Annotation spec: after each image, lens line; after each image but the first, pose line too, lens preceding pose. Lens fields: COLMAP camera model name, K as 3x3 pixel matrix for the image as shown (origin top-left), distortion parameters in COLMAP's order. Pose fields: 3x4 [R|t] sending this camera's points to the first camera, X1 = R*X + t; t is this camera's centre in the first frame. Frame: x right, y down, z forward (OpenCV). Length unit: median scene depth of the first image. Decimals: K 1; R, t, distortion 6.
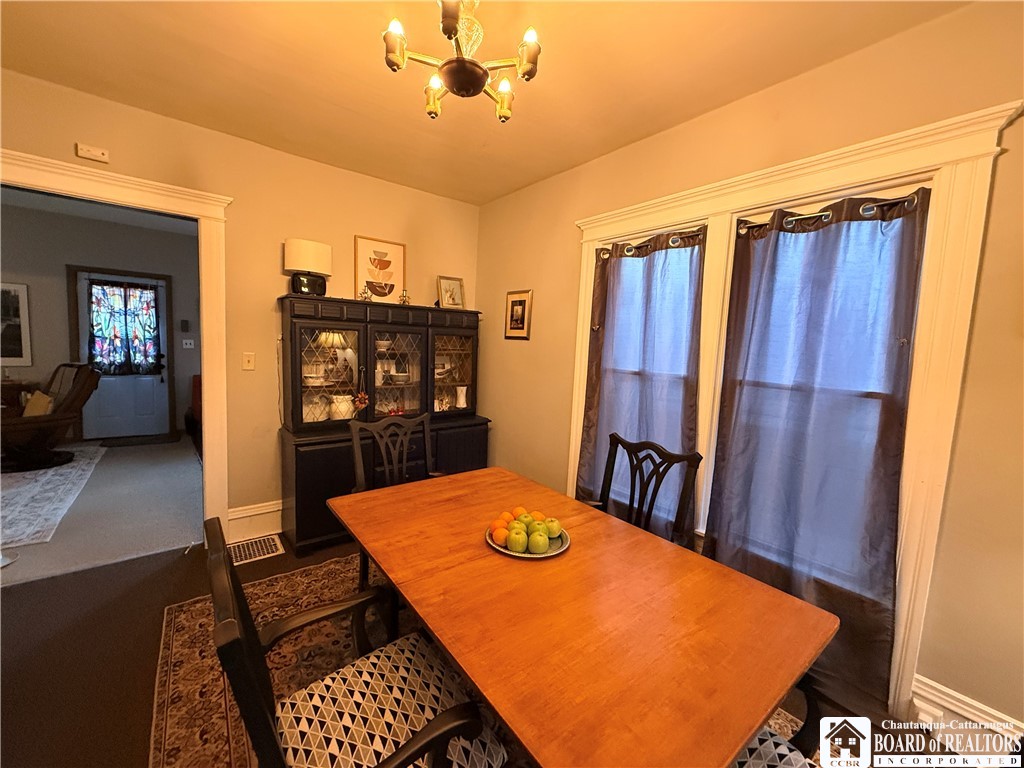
lens RADIAL K [[409.5, 0, 512.4], [0, 409.5, 381.1], [0, 0, 1]] dist [0.001034, -0.000054]
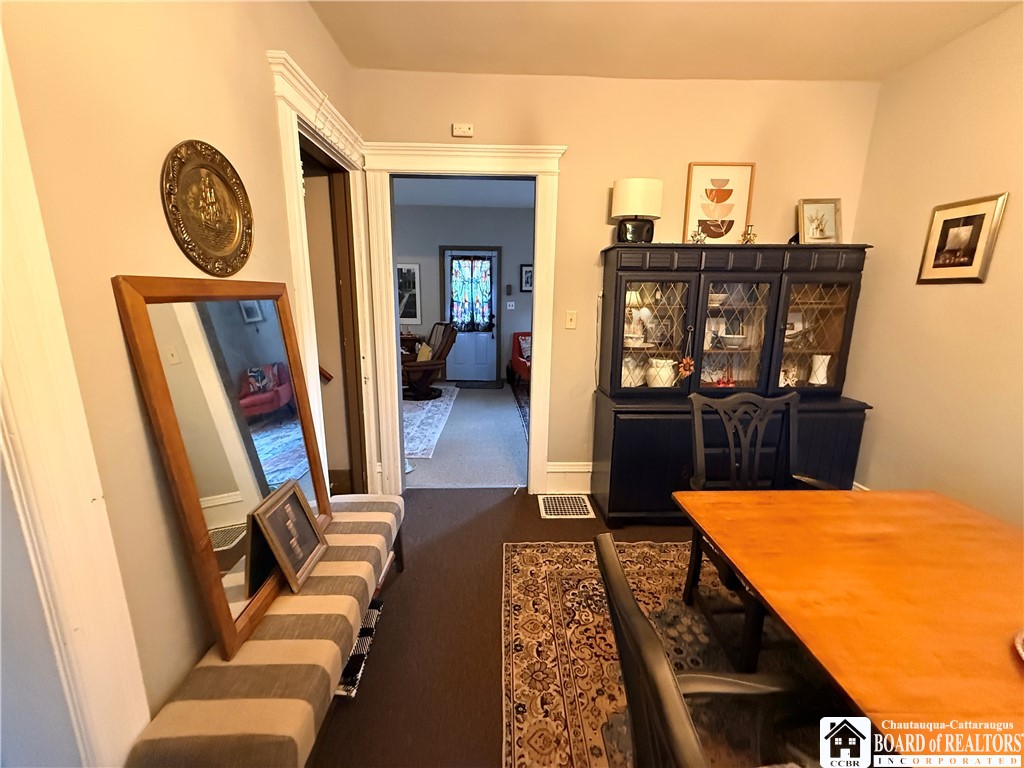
lens RADIAL K [[409.5, 0, 509.3], [0, 409.5, 381.1], [0, 0, 1]] dist [0.001034, -0.000054]
pose [[0.797388, 0.086845, -0.597186, -0.154773], [-0.029099, 0.993973, 0.105694, -0.001670], [0.602765, -0.066902, 0.795109, 0.114794]]
